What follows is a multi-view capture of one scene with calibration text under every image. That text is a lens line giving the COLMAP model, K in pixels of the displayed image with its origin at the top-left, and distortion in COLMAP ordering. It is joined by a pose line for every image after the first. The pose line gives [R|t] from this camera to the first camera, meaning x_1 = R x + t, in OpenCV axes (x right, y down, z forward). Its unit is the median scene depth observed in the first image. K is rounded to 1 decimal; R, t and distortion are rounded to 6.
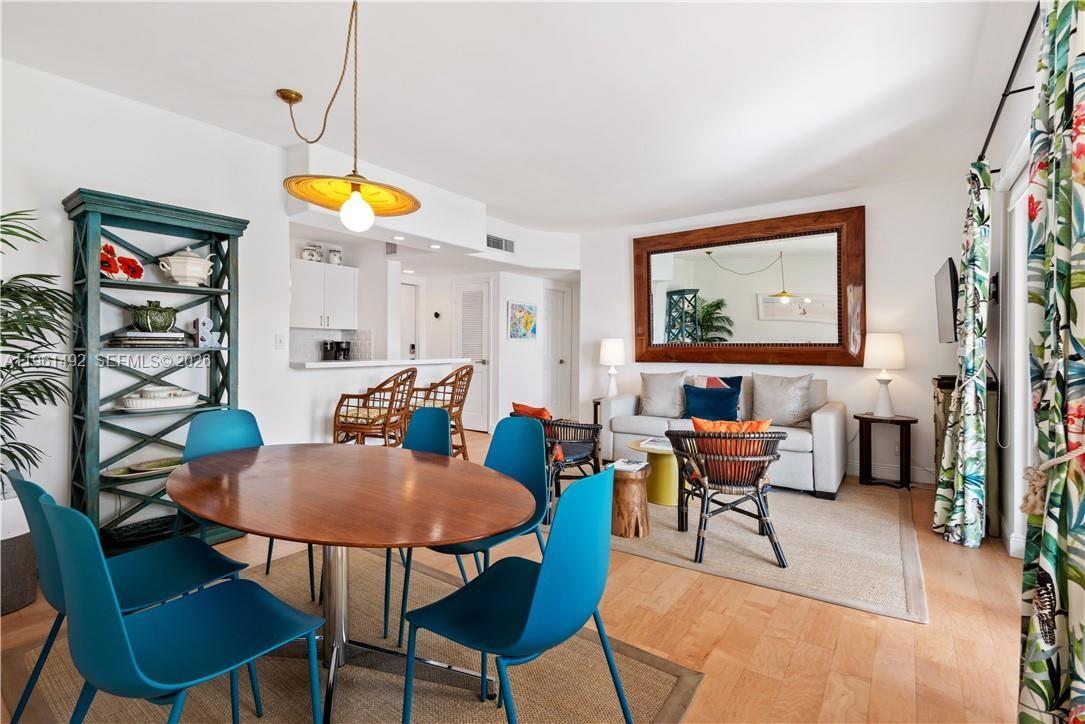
lens RADIAL K [[488.8, 0, 544.2], [0, 488.8, 357.3], [0, 0, 1]] dist [-0.002393, -0.000322]
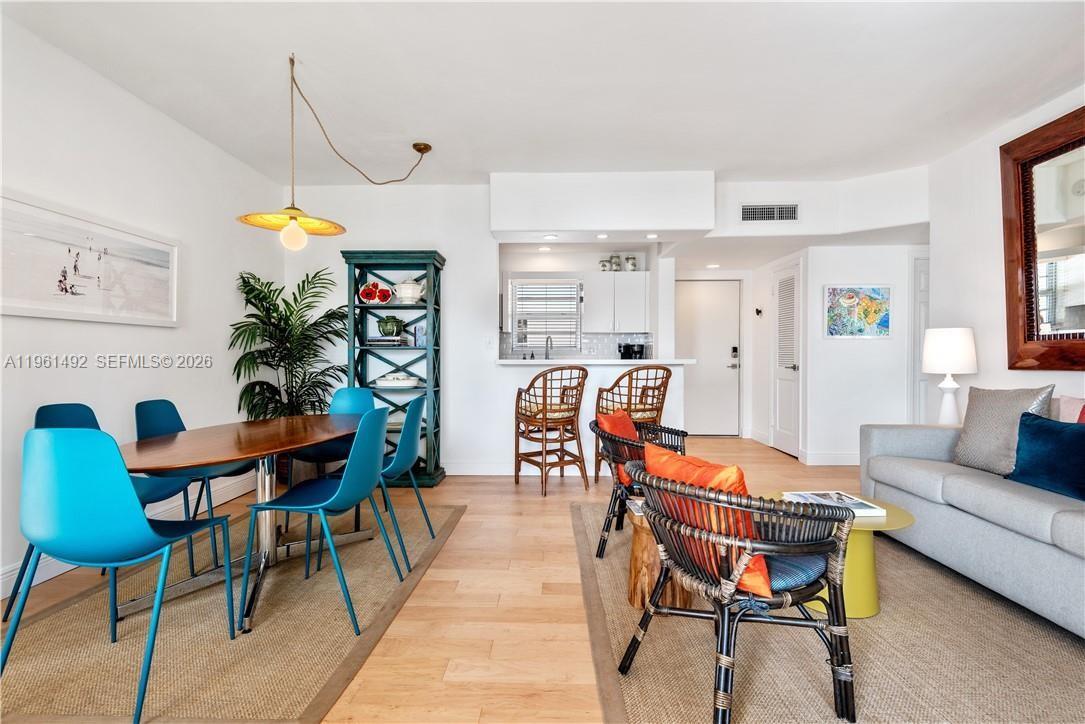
lens RADIAL K [[491.8, 0, 542.5], [0, 491.8, 362.0], [0, 0, 1]] dist [0.001382, -0.015738]
pose [[0.555785, 0.006909, -0.831298, 0.355097], [-0.016350, 0.999863, -0.002621, 0.011382], [0.831165, 0.015048, 0.555821, 0.271385]]
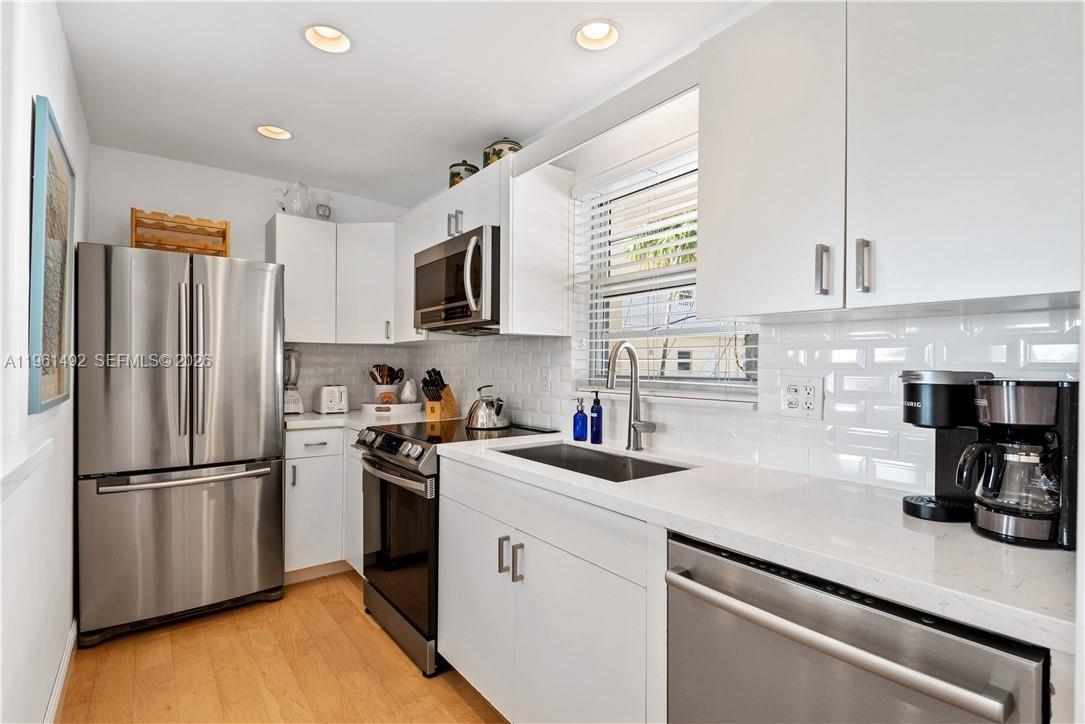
lens RADIAL K [[518.3, 0, 542.5], [0, 518.3, 362.0], [0, 0, 1]] dist [0.000503, -0.000818]
pose [[-0.308823, -0.006228, -0.951099, -0.224341], [-0.023106, 0.999733, 0.000956, -0.036062], [0.950839, 0.022271, -0.308885, 0.946706]]
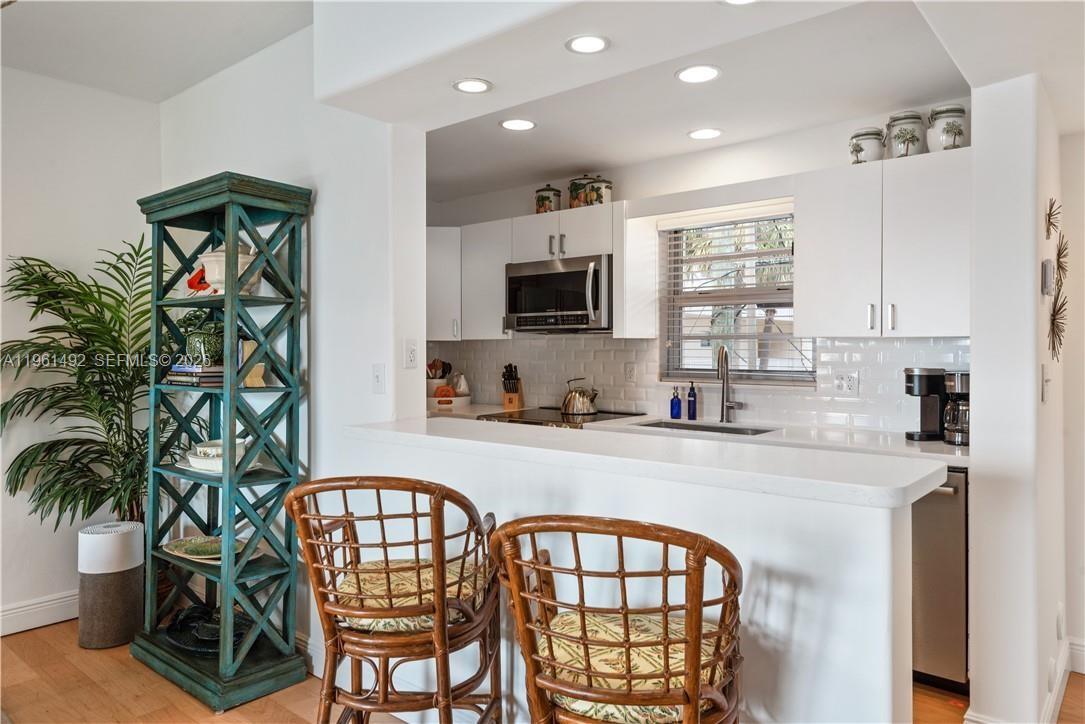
lens RADIAL K [[720.6, 0, 541.7], [0, 720.6, 345.9], [0, 0, 1]] dist [-0.002934, 0.000611]
pose [[-0.070668, -0.005521, -0.997485, 0.106617], [-0.022625, 0.999736, -0.003931, -0.043957], [0.997243, 0.022290, -0.070774, 0.780467]]
